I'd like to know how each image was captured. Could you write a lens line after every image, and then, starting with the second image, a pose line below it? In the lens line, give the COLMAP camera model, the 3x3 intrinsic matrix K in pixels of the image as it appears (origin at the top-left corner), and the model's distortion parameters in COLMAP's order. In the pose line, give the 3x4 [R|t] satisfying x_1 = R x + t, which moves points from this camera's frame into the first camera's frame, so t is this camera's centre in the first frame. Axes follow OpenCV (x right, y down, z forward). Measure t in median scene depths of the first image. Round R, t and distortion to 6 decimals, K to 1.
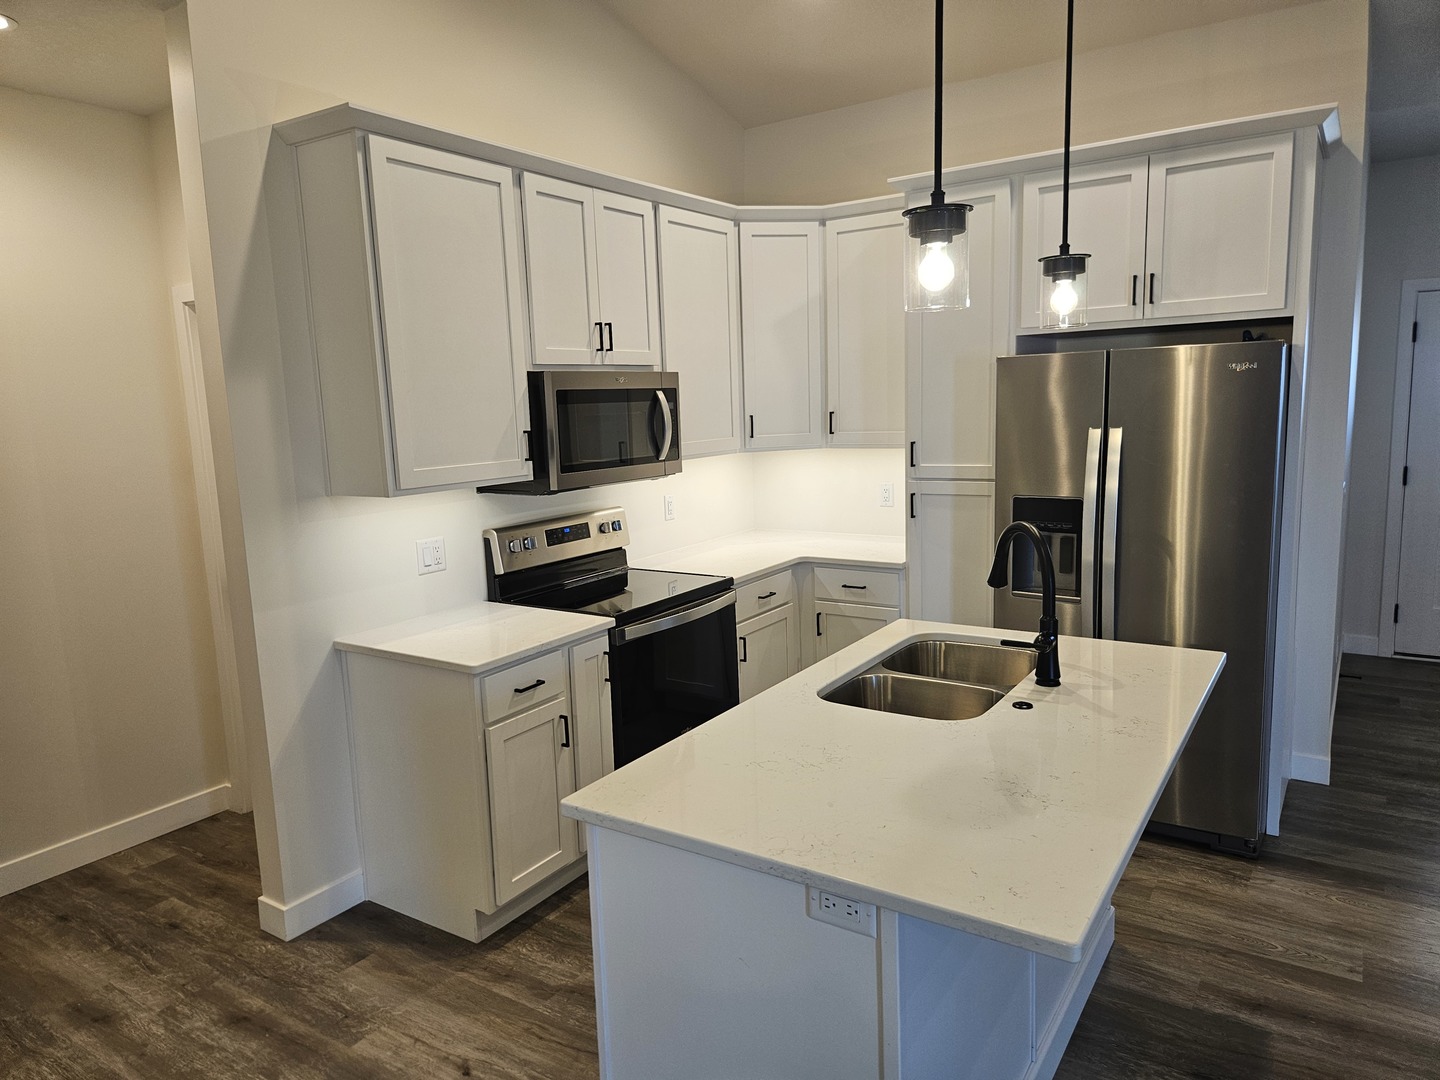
lens RADIAL K [[962.6, 0, 719.6], [0, 962.6, 539.0], [0, 0, 1]] dist [0.058148, -0.001400]
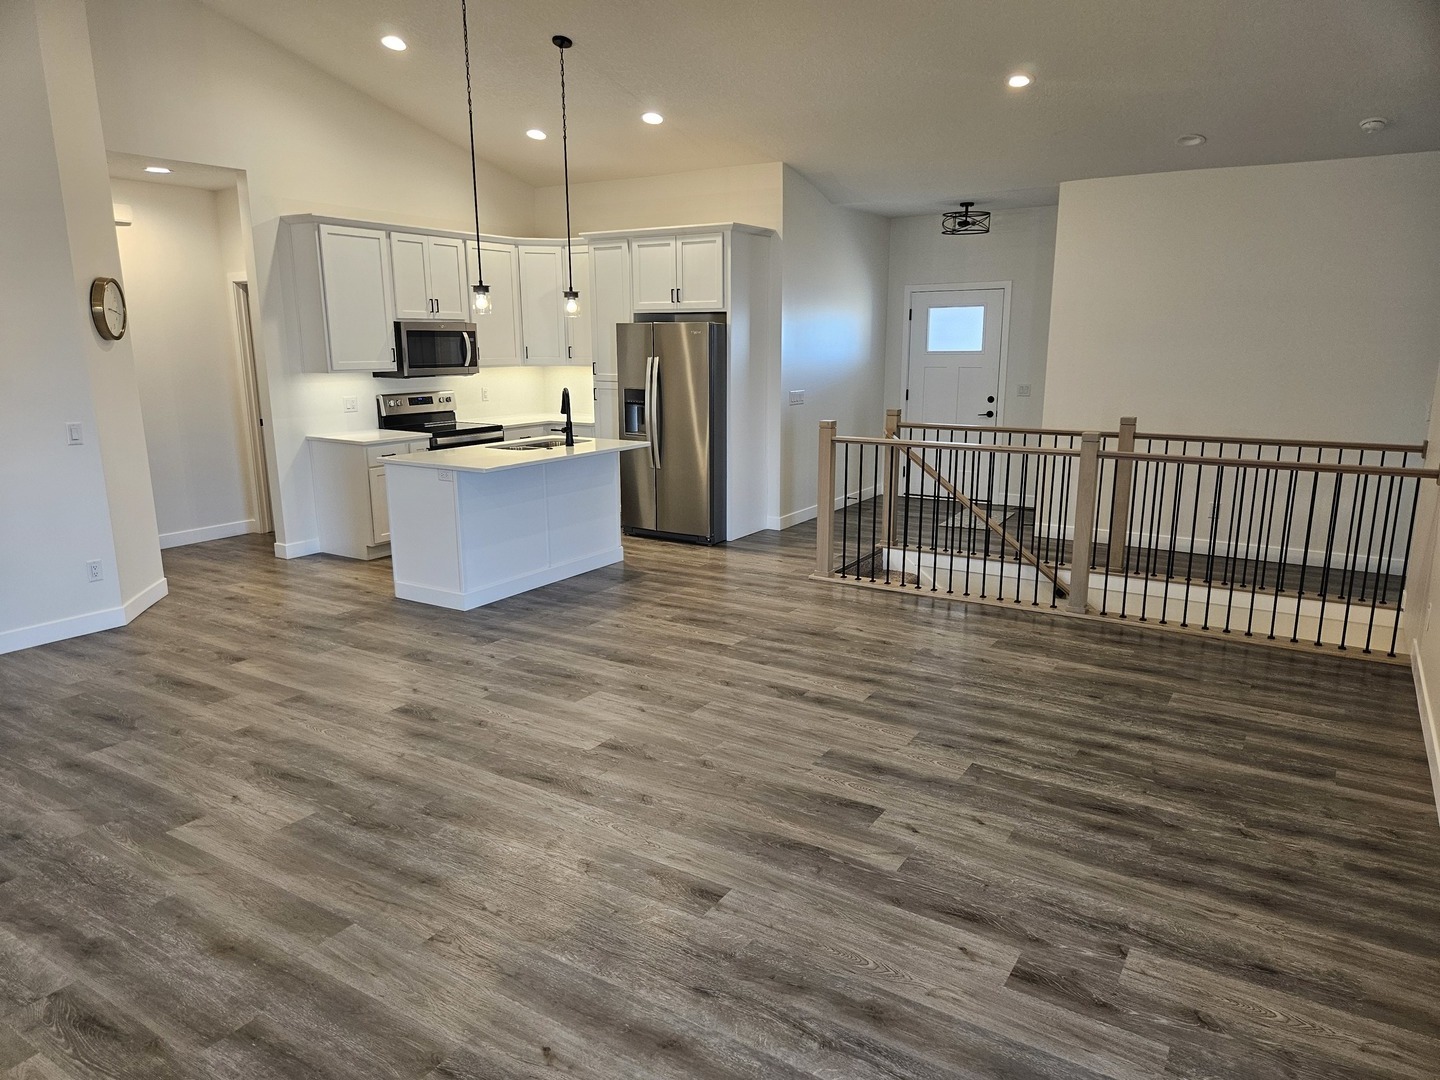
lens RADIAL K [[962.6, 0, 720.4], [0, 962.6, 539.6], [0, 0, 1]] dist [0.058148, -0.001400]
pose [[0.999339, 0.027819, 0.023401, 0.480023], [-0.029197, 0.997723, 0.060801, 0.158469], [-0.021657, -0.061444, 0.997876, -1.193962]]
